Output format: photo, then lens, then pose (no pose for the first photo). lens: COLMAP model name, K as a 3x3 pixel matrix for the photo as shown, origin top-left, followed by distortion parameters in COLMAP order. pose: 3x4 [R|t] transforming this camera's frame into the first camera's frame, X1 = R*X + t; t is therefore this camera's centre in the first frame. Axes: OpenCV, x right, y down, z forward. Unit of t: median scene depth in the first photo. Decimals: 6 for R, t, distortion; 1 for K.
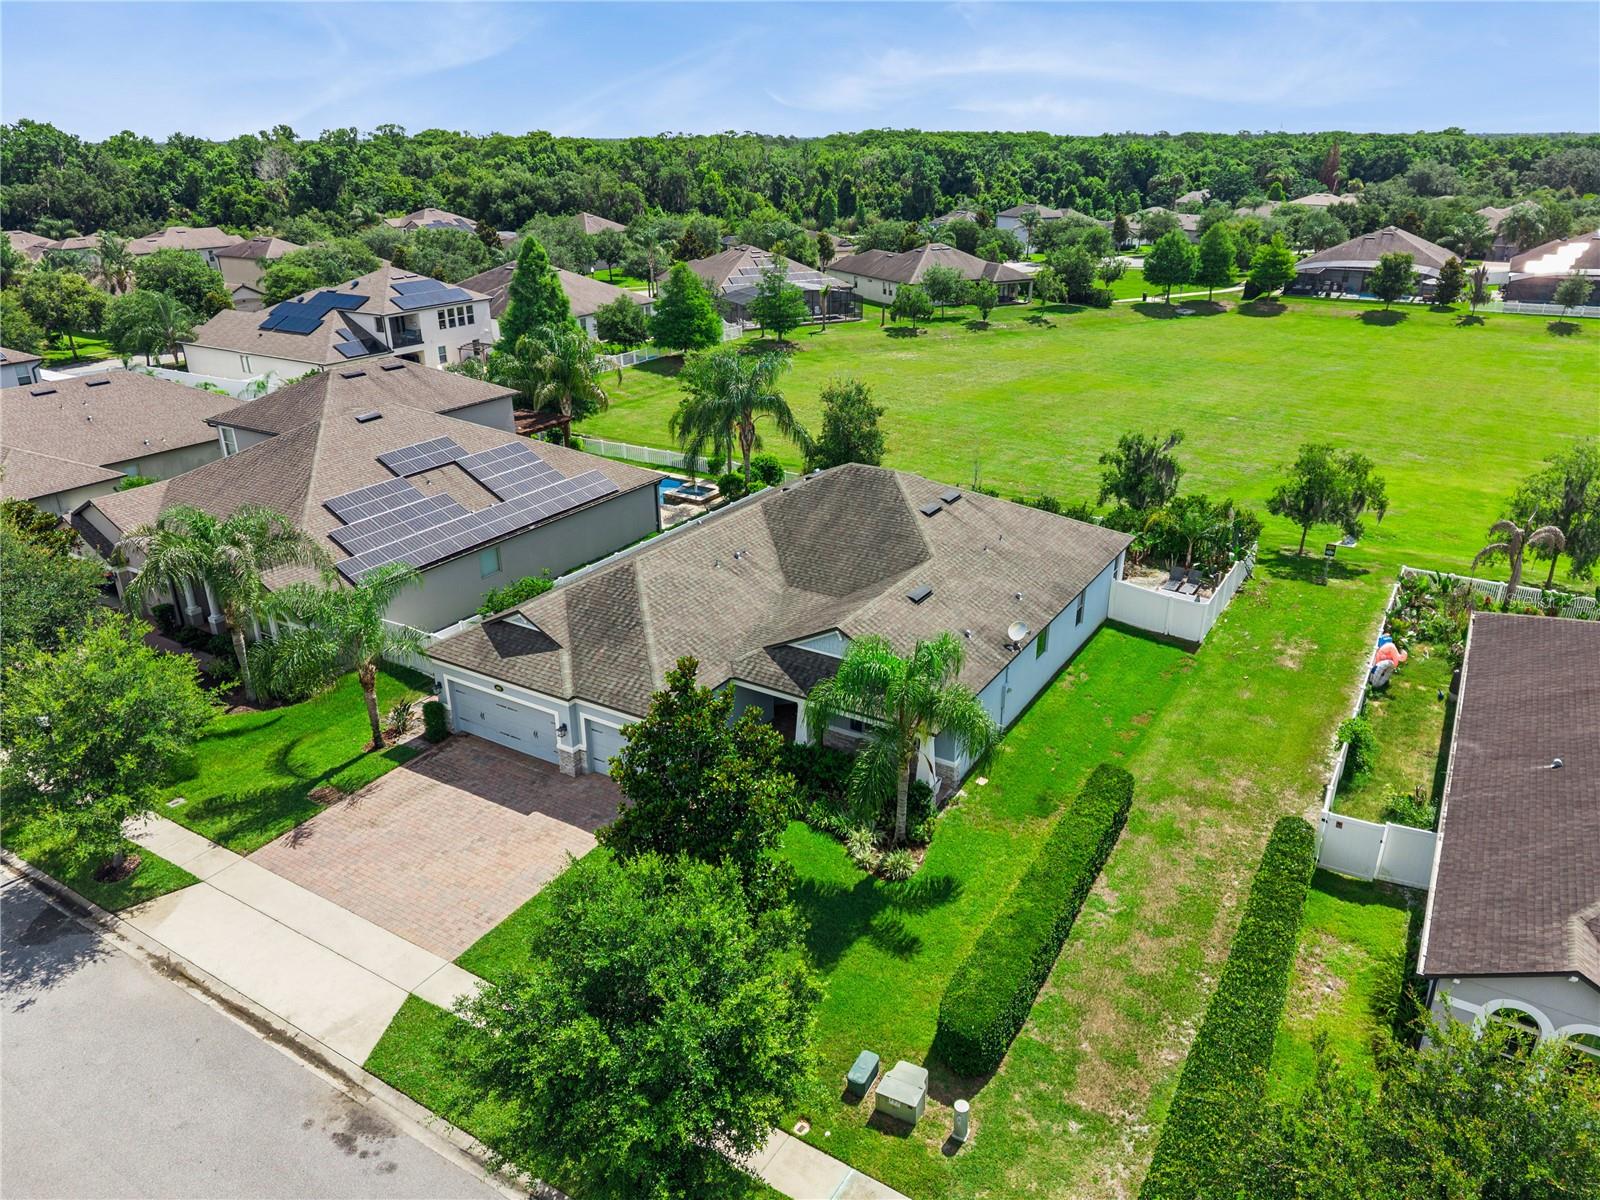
lens RADIAL K [[1065.1, 0, 804.8], [0, 1065.1, 649.4], [0, 0, 1]] dist [0.046646, -0.050933]
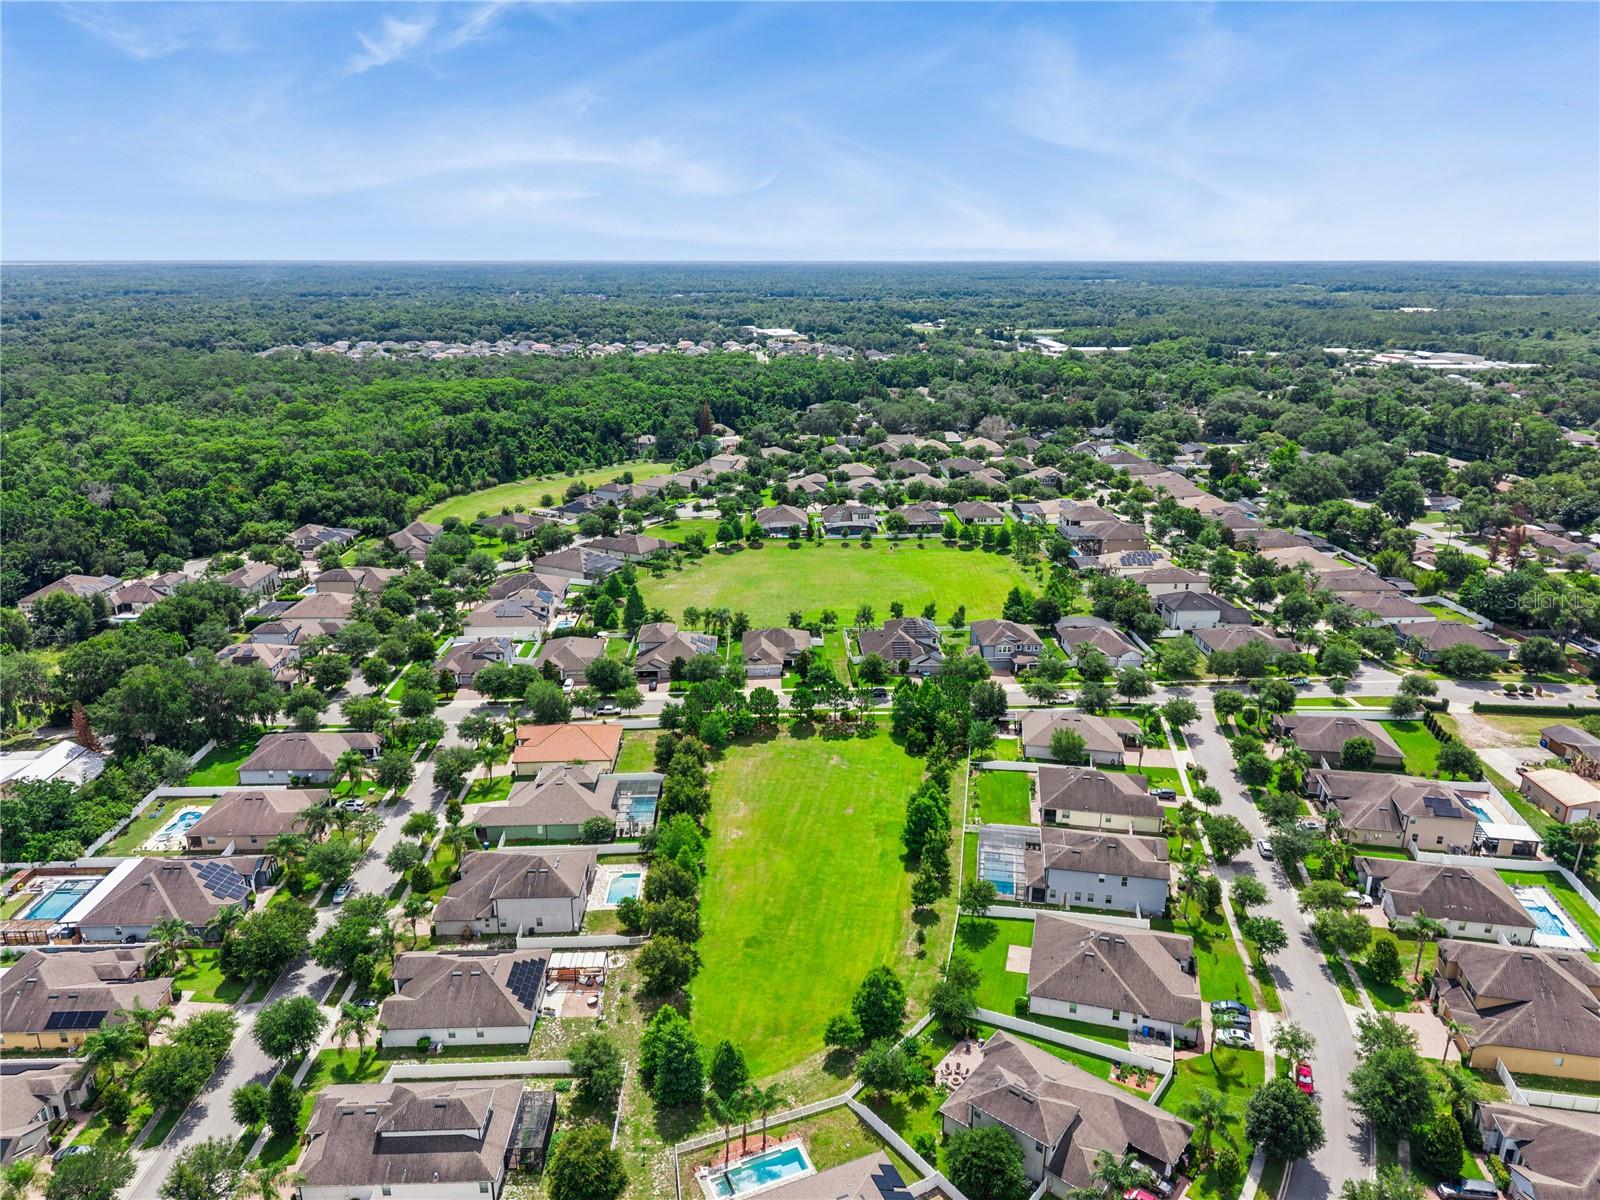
lens RADIAL K [[1065.1, 0, 804.8], [0, 1065.1, 649.4], [0, 0, 1]] dist [0.046646, -0.050933]
pose [[0.828834, -0.186709, 0.527421, -1.073611], [0.234815, 0.971718, -0.025016, 0.051767], [-0.507834, 0.144581, 0.849235, -1.512312]]
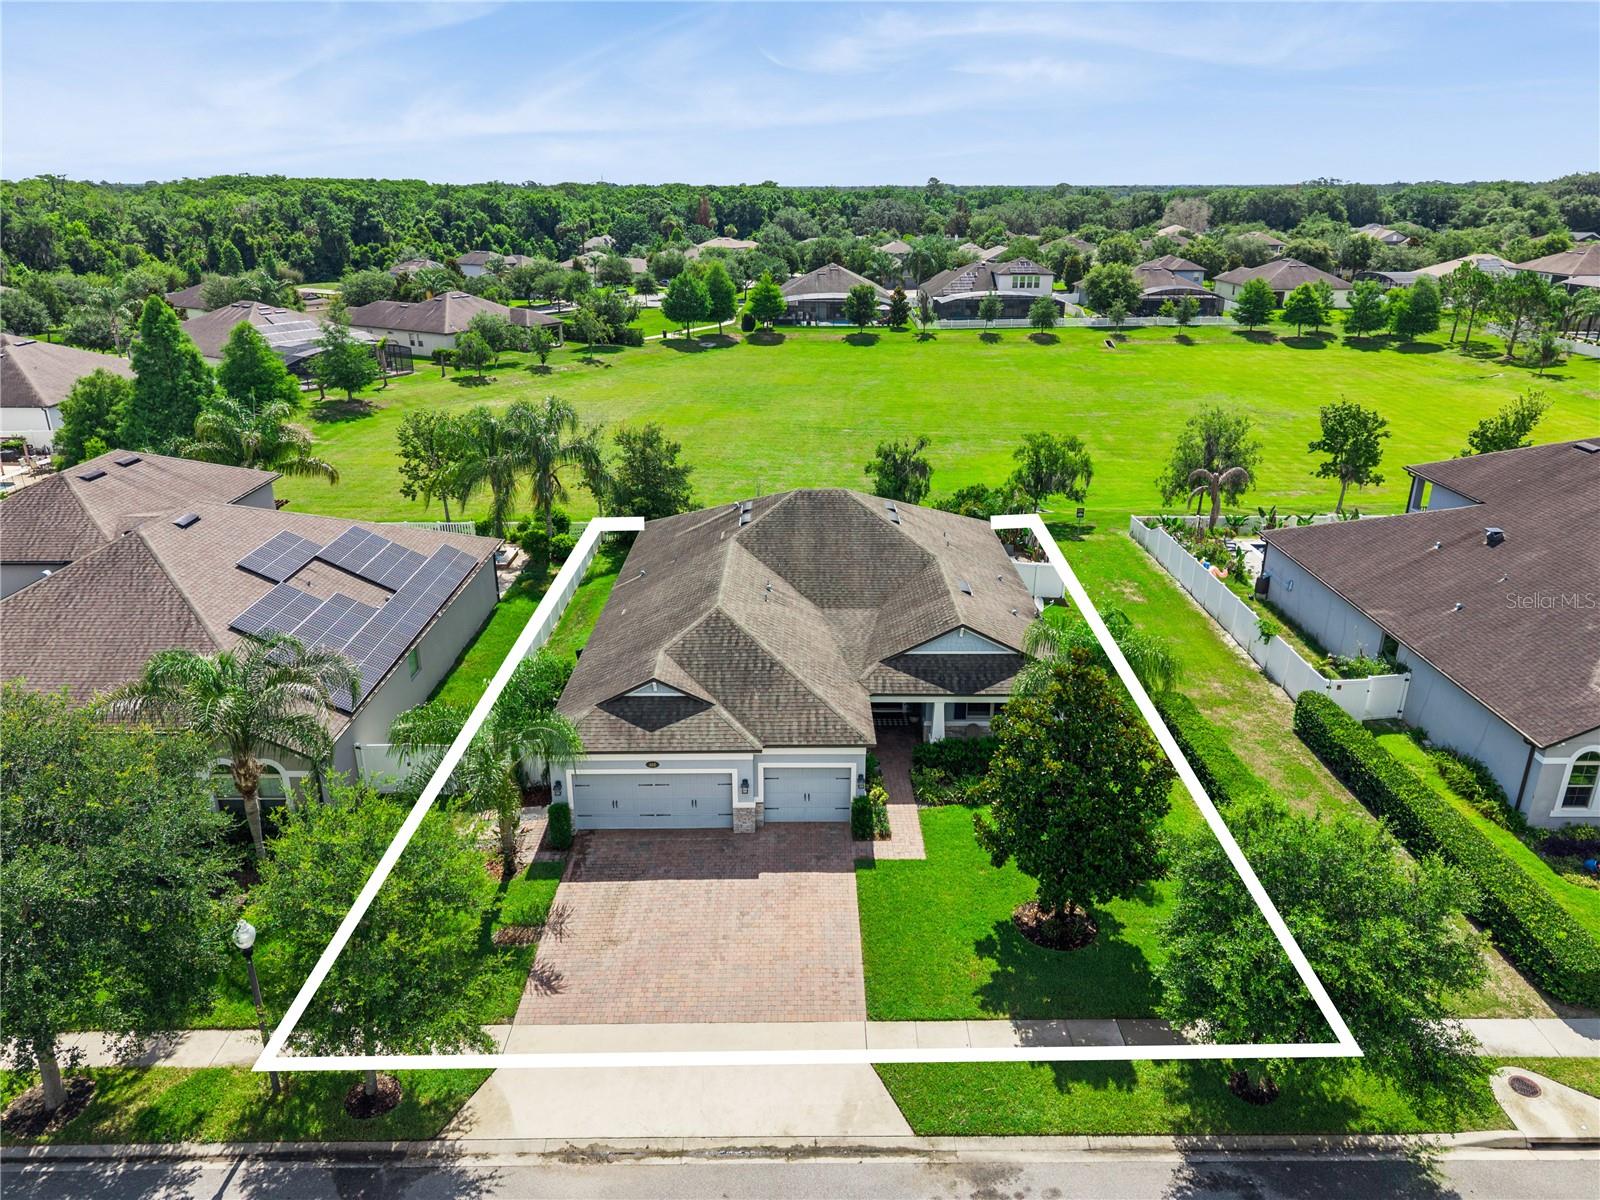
lens RADIAL K [[1065.1, 0, 804.8], [0, 1065.1, 649.4], [0, 0, 1]] dist [0.046646, -0.050933]
pose [[0.848167, -0.204858, 0.488514, -0.167583], [0.223367, 0.974511, 0.020846, -0.014083], [-0.480333, 0.091437, 0.872307, 0.034105]]
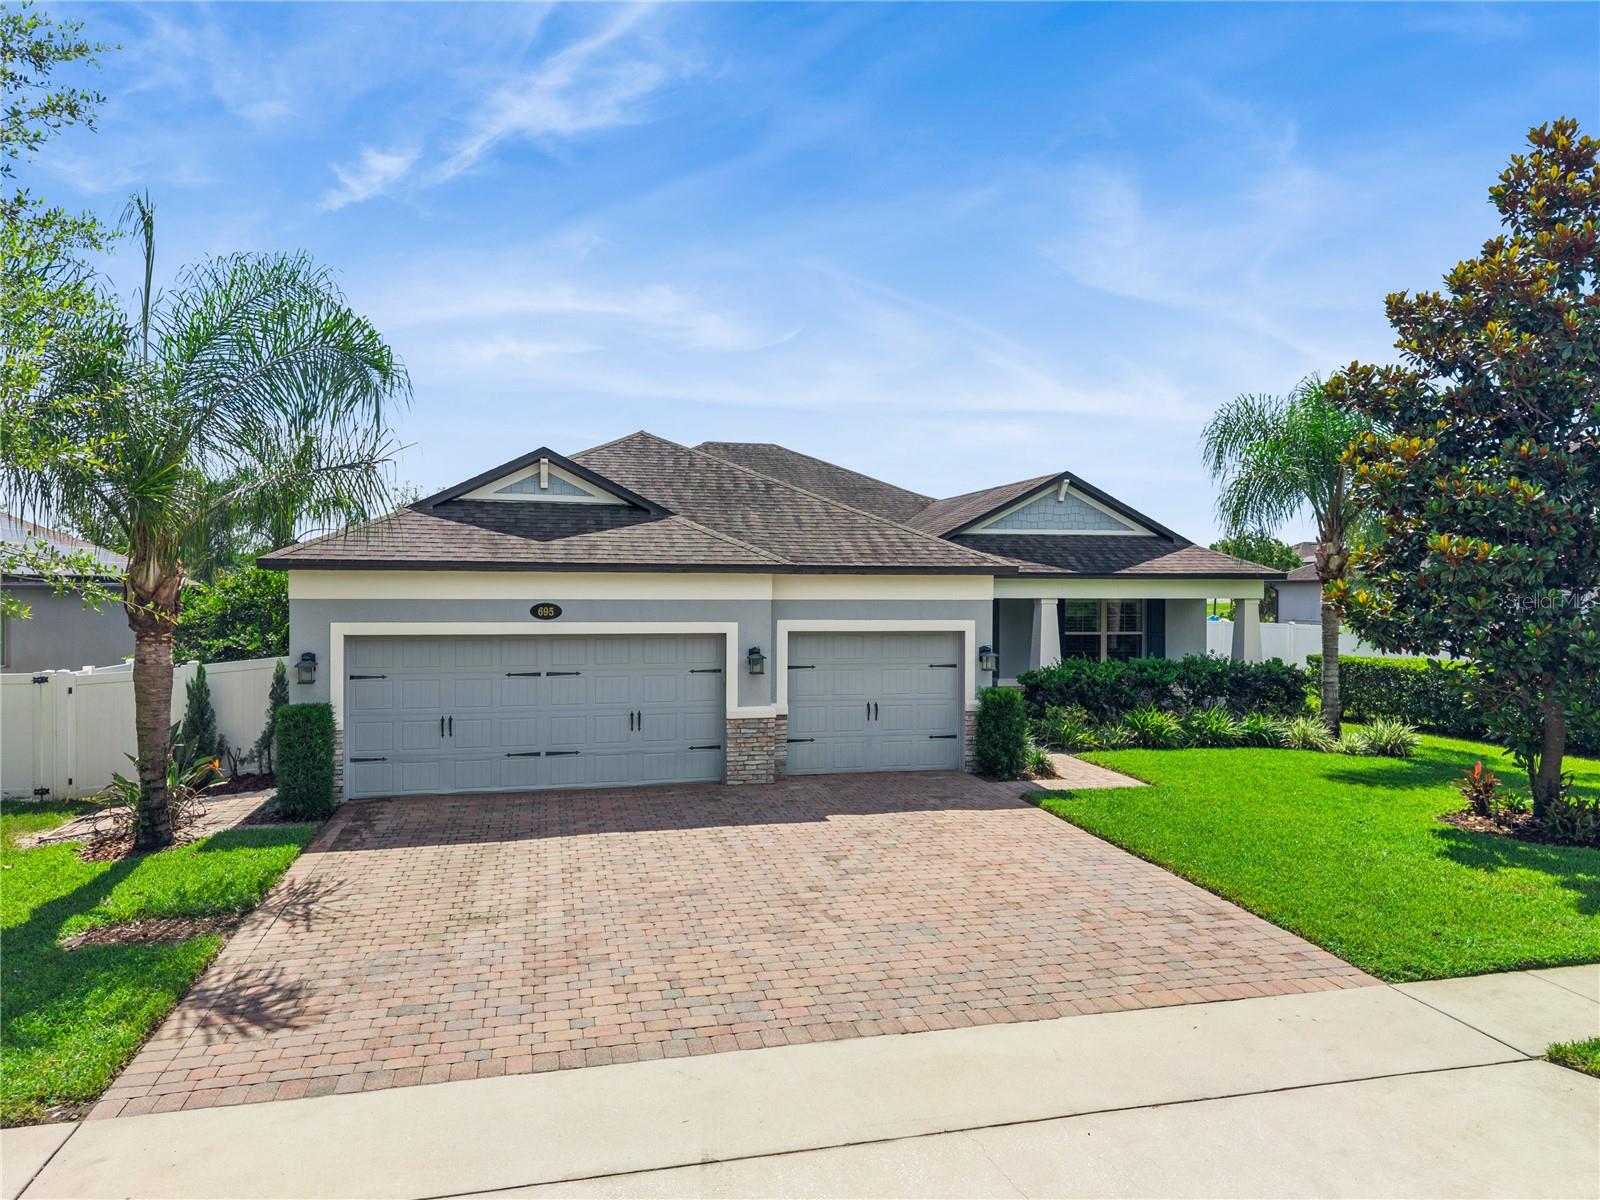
lens RADIAL K [[1065.1, 0, 804.8], [0, 1065.1, 649.4], [0, 0, 1]] dist [0.046646, -0.050933]
pose [[0.703401, -0.028232, 0.710232, -0.139769], [0.299714, 0.917819, -0.260347, 0.050929], [-0.644514, 0.395995, 0.654056, 0.188302]]
